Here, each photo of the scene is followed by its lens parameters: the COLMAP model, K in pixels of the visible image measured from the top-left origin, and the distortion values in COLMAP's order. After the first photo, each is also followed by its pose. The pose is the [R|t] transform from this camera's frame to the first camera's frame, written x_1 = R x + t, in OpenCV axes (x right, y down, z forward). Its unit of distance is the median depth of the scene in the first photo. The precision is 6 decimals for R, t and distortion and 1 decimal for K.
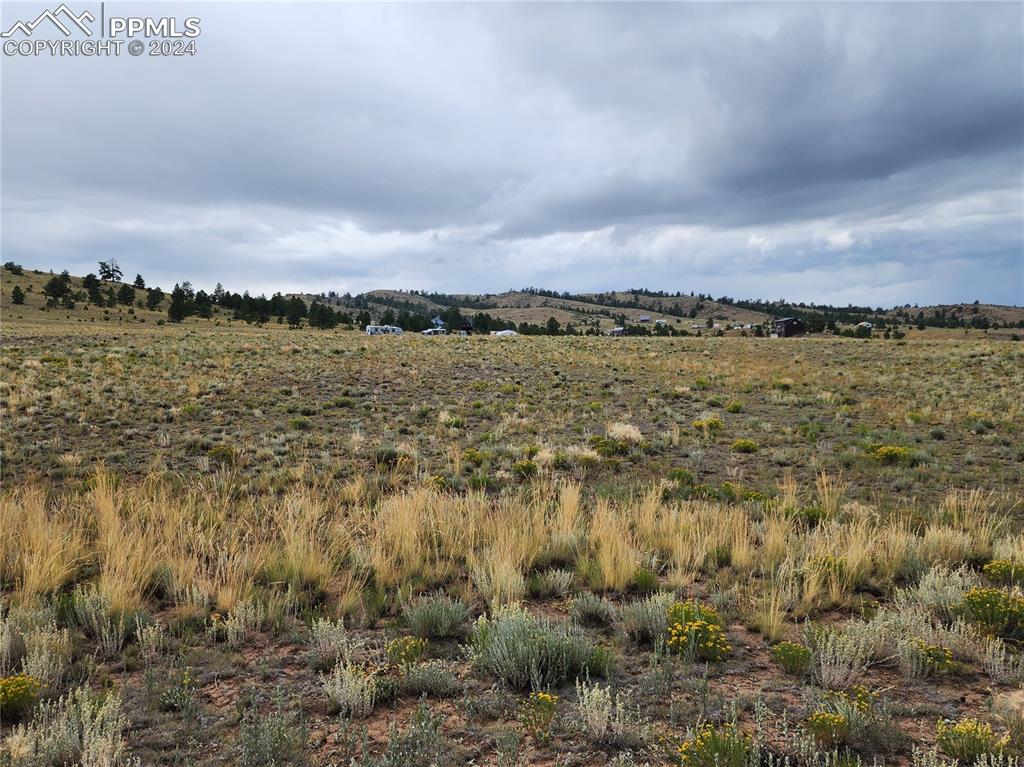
lens RADIAL K [[768.3, 0, 494.3], [0, 768.3, 373.5], [0, 0, 1]] dist [0.053228, -0.035151]
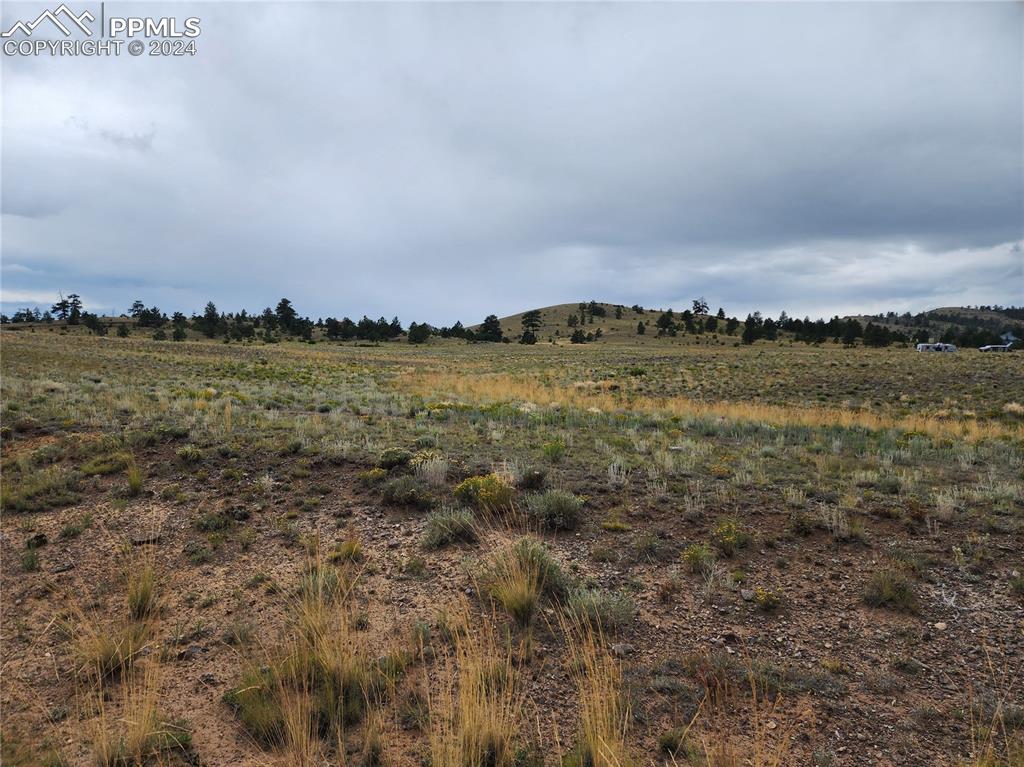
lens RADIAL K [[683.2, 0, 490.5], [0, 683.2, 384.0], [0, 0, 1]] dist [0.073334, -0.074948]
pose [[0.738095, 0.021395, -0.674357, 0.042988], [-0.024979, 0.999678, 0.004377, 0.005131], [0.674234, 0.013614, 0.738392, -0.121210]]
